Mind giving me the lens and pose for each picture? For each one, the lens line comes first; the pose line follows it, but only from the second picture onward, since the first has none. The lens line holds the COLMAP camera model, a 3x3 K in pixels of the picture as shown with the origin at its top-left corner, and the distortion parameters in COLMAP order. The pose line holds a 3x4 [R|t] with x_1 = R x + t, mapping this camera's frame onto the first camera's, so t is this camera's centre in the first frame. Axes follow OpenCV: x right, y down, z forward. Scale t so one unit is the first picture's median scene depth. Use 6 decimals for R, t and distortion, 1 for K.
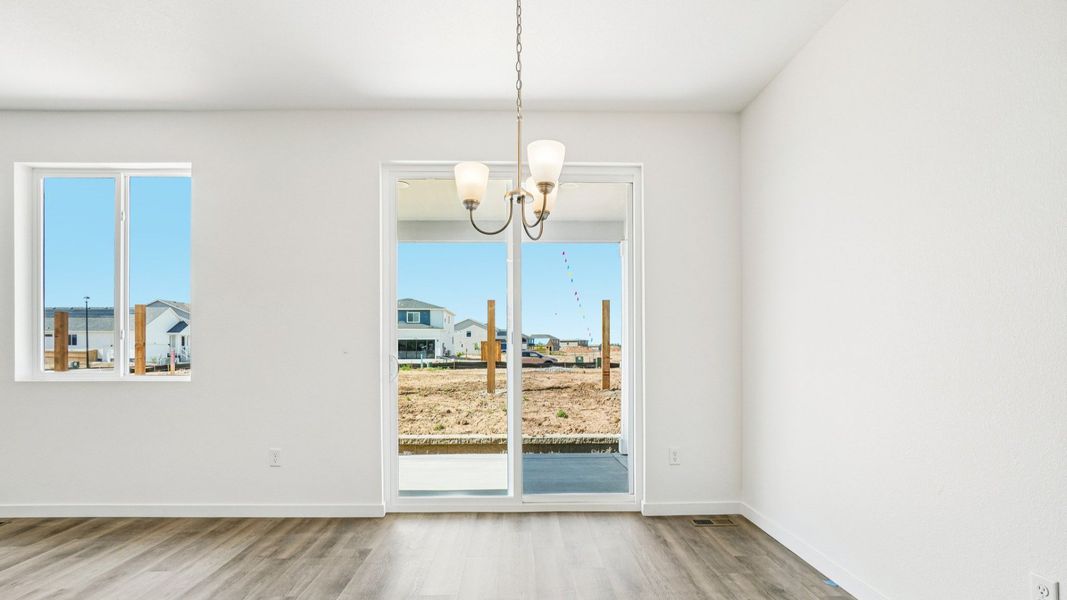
lens RADIAL K [[536.5, 0, 515.7], [0, 536.5, 346.9], [0, 0, 1]] dist [-0.011647, 0.002593]
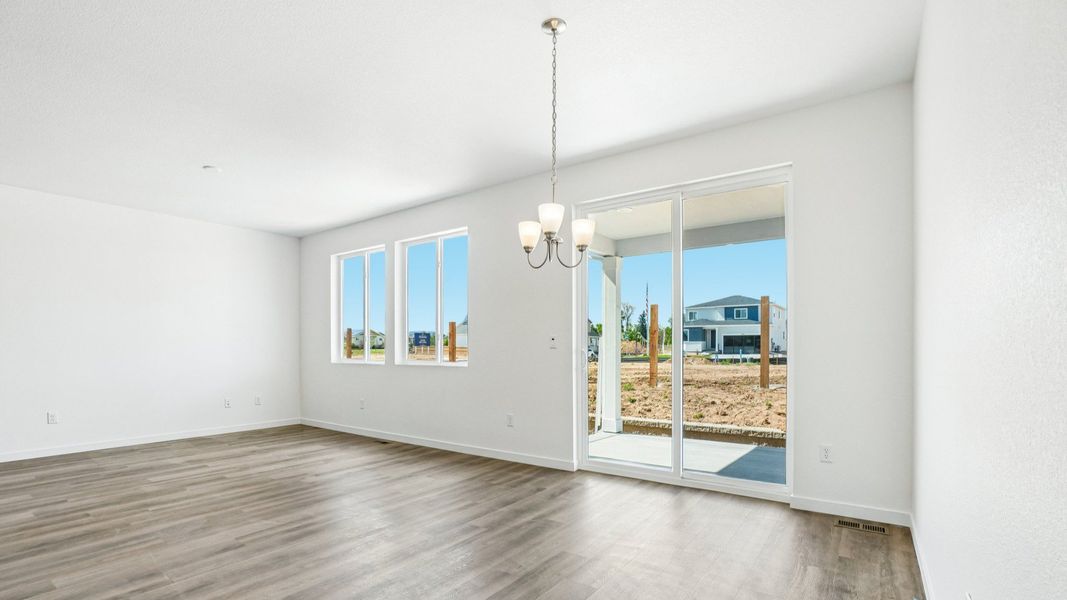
lens RADIAL K [[486.7, 0, 512.8], [0, 486.7, 347.7], [0, 0, 1]] dist [-0.018725, 0.004201]
pose [[0.793651, -0.001555, -0.608372, 0.176126], [0.007652, 0.999943, 0.007426, -0.000786], [0.608326, -0.010549, 0.793617, -0.024020]]
